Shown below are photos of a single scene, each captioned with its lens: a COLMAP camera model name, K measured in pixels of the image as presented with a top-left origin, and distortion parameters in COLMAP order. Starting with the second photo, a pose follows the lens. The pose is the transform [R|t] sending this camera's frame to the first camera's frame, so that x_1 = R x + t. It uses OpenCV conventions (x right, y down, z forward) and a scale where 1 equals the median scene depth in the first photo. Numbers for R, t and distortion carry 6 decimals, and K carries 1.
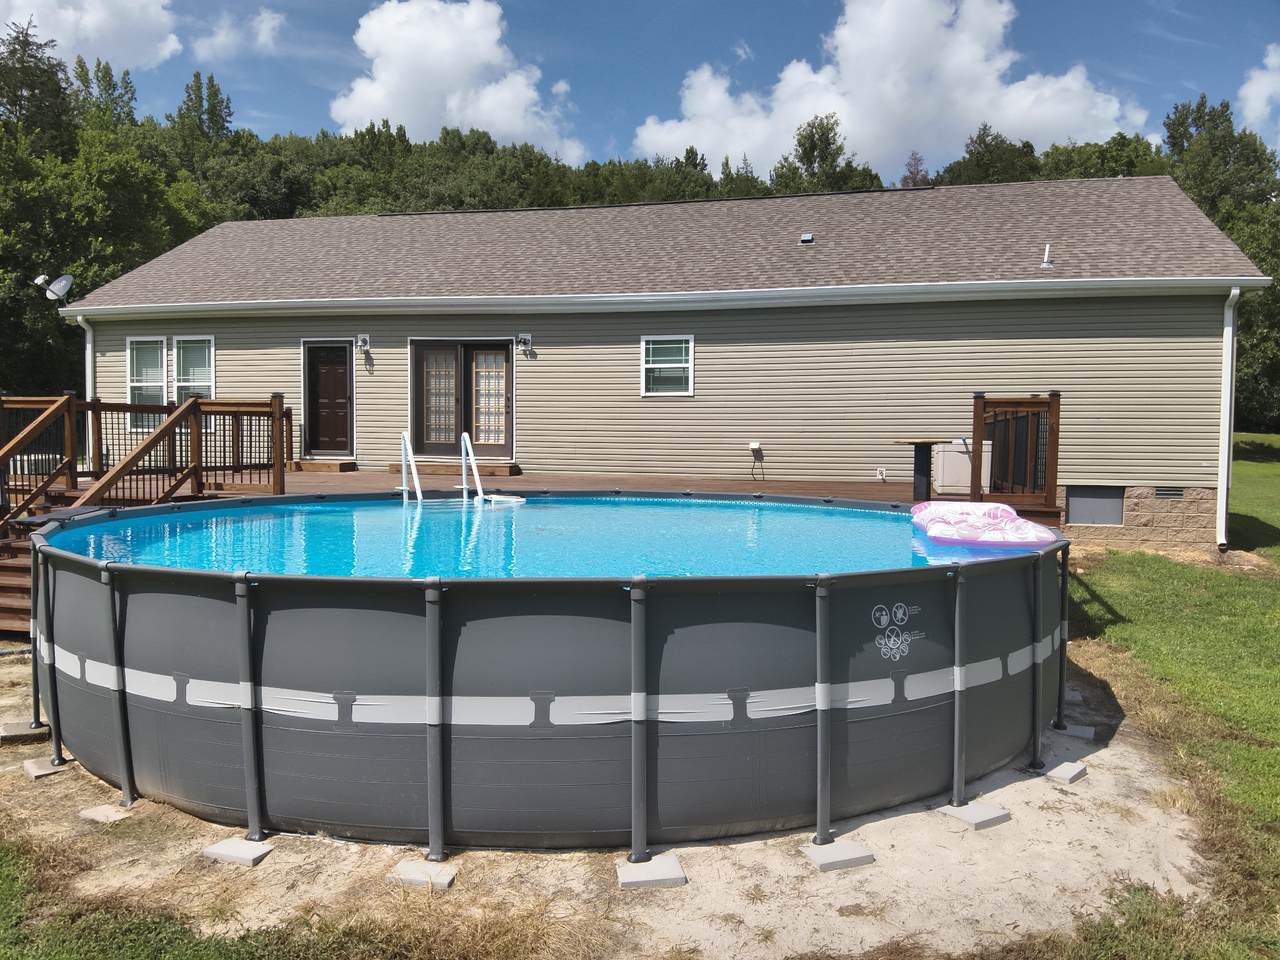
lens RADIAL K [[900.1, 0, 640.0], [0, 900.1, 480.0], [0, 0, 1]] dist [0.155628, -0.238962]
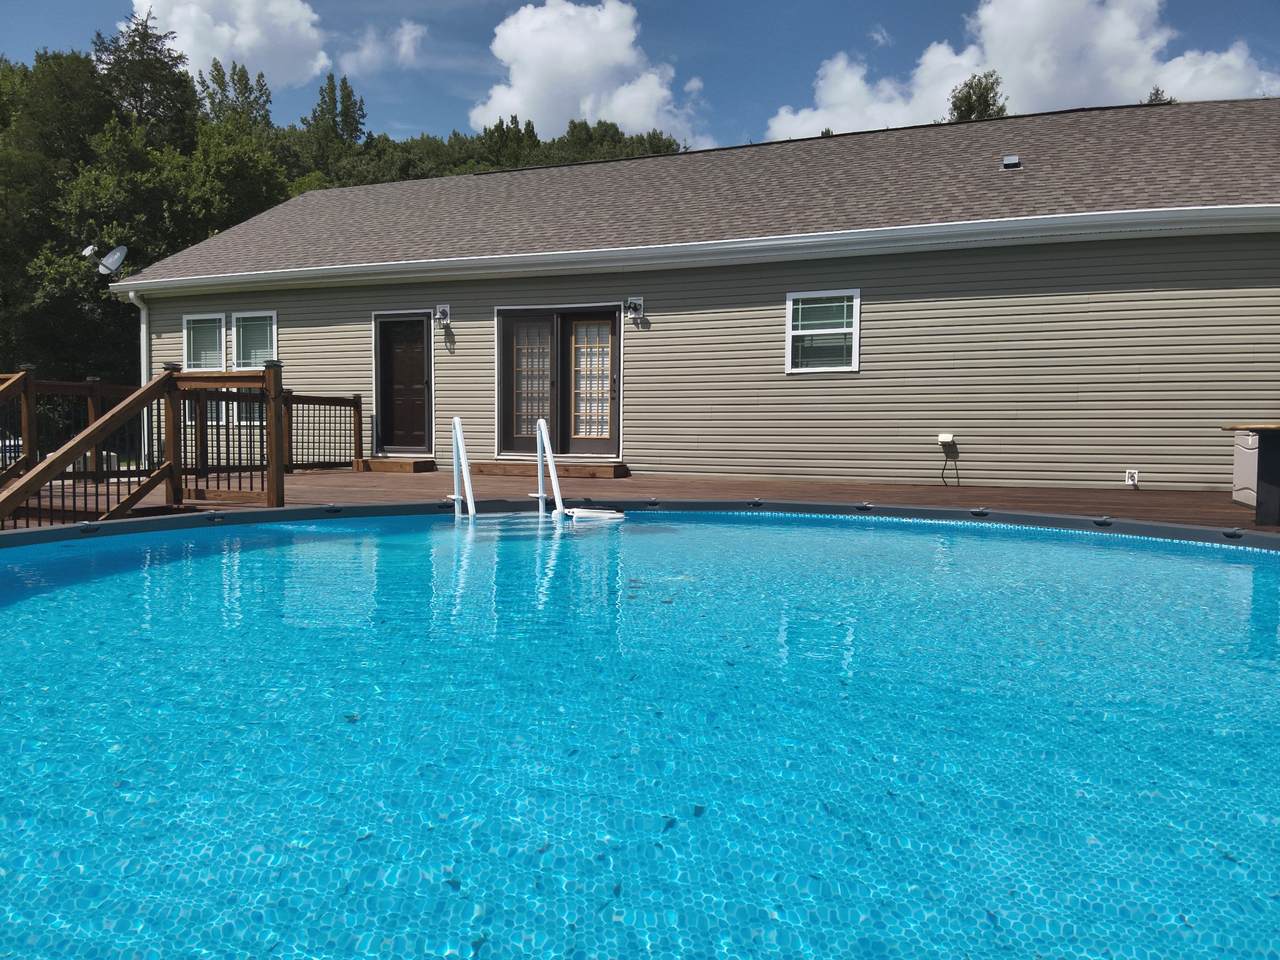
lens RADIAL K [[900.1, 0, 640.0], [0, 900.1, 480.0], [0, 0, 1]] dist [0.155628, -0.238962]
pose [[0.990149, 0.004235, -0.139957, -0.011825], [-0.004162, 0.999991, 0.000809, -0.003431], [0.139959, -0.000219, 0.990157, 0.206051]]
